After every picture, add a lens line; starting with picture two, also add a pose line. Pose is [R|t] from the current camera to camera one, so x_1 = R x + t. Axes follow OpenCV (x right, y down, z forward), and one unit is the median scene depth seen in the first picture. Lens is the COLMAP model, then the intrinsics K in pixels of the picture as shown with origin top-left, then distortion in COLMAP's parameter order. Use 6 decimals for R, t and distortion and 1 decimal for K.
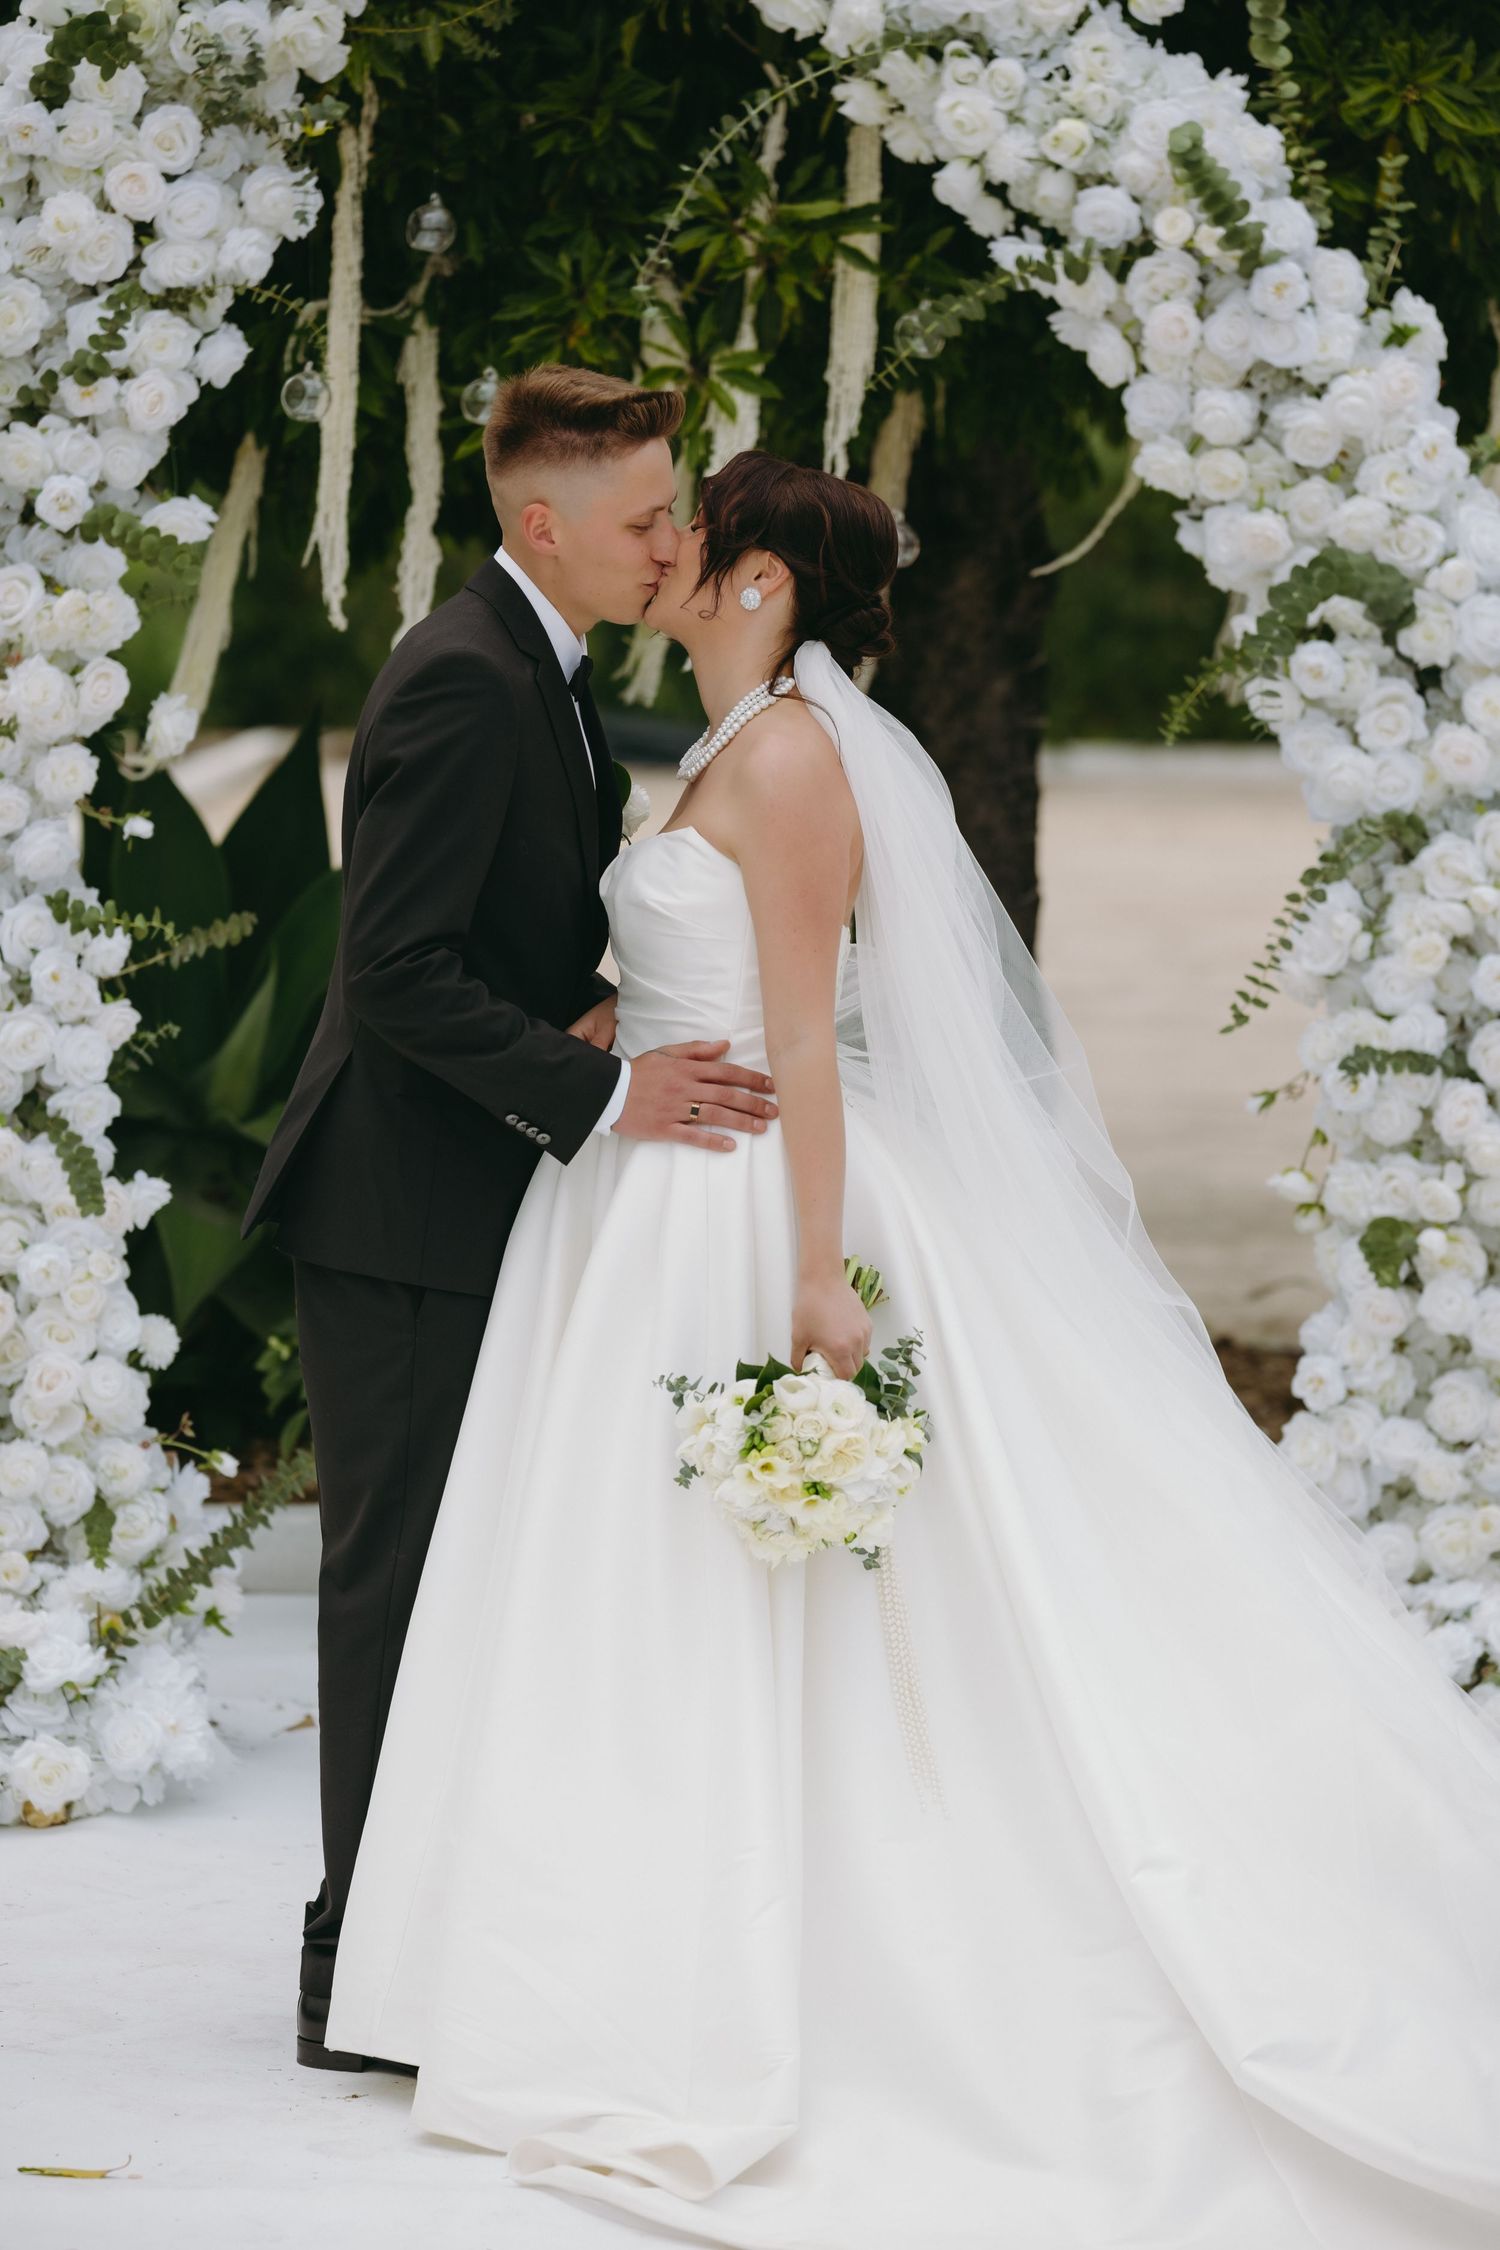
lens RADIAL K [[8286.8, 0, 750.0], [0, 8286.8, 1125.0], [0, 0, 1]] dist [-0.182193, -0.877876]
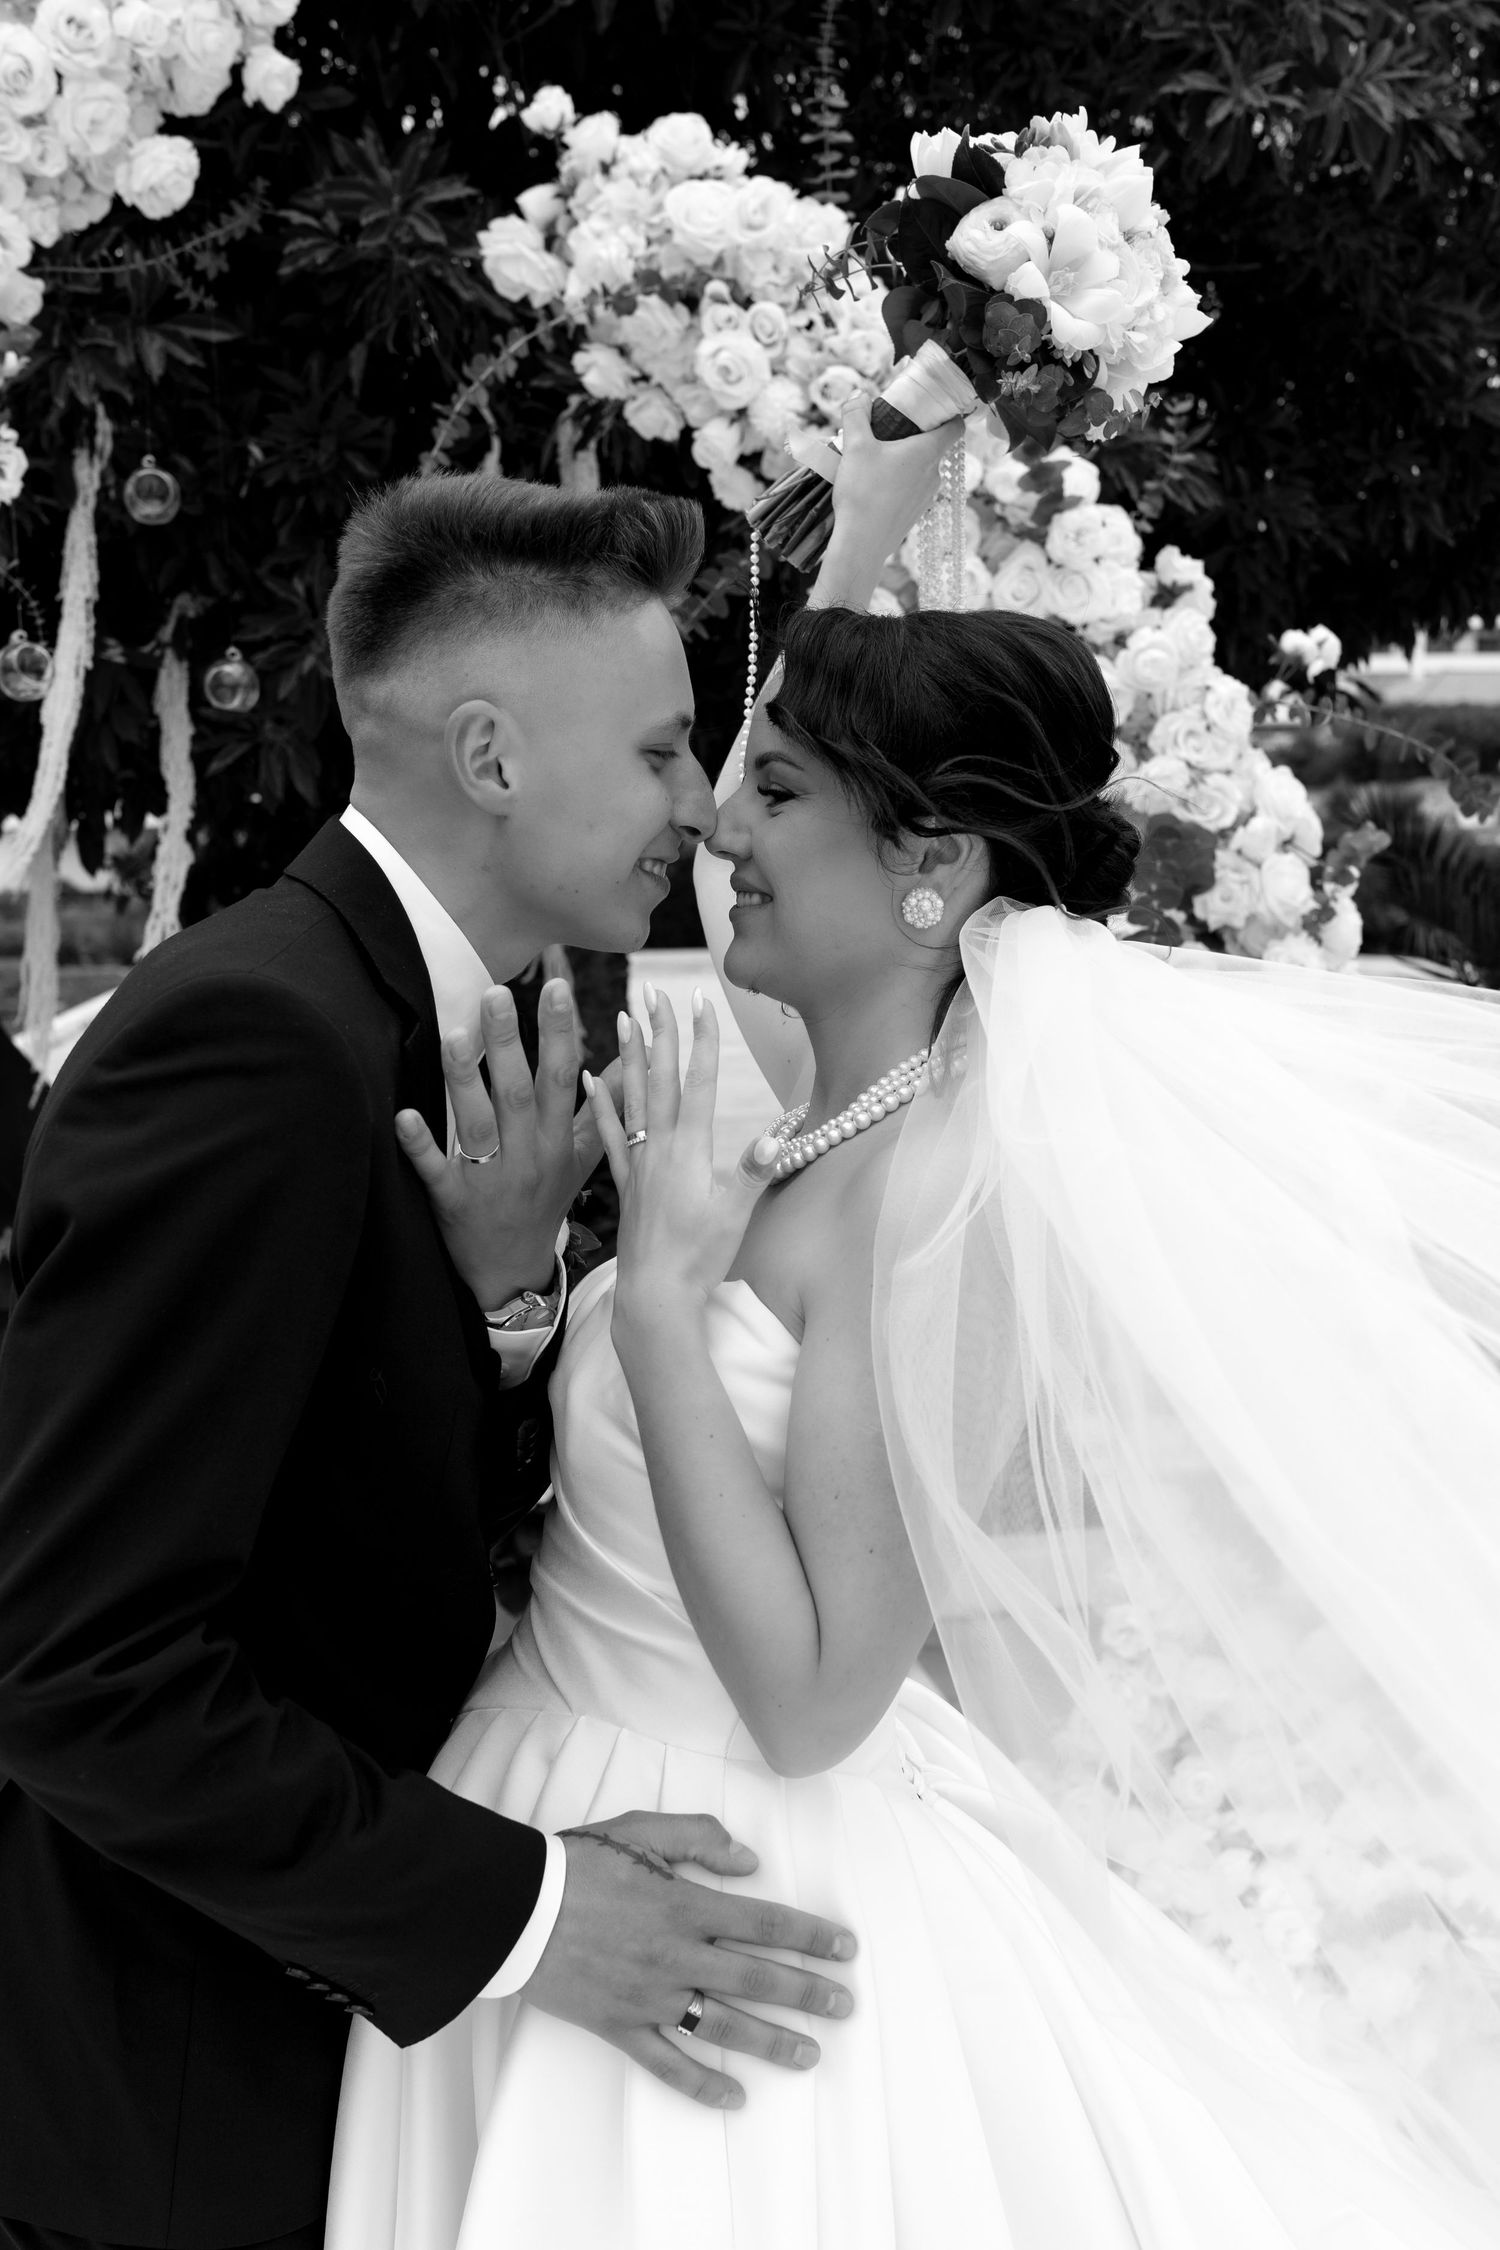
lens RADIAL K [[2171.6, 0, 800.8], [0, 2171.6, 1177.9], [0, 0, 1]] dist [0.000379, -0.014690]
pose [[0.977160, -0.064817, 0.202378, -0.022104], [0.051834, 0.996282, 0.068809, -0.045932], [-0.206086, -0.056747, 0.976887, 0.749378]]
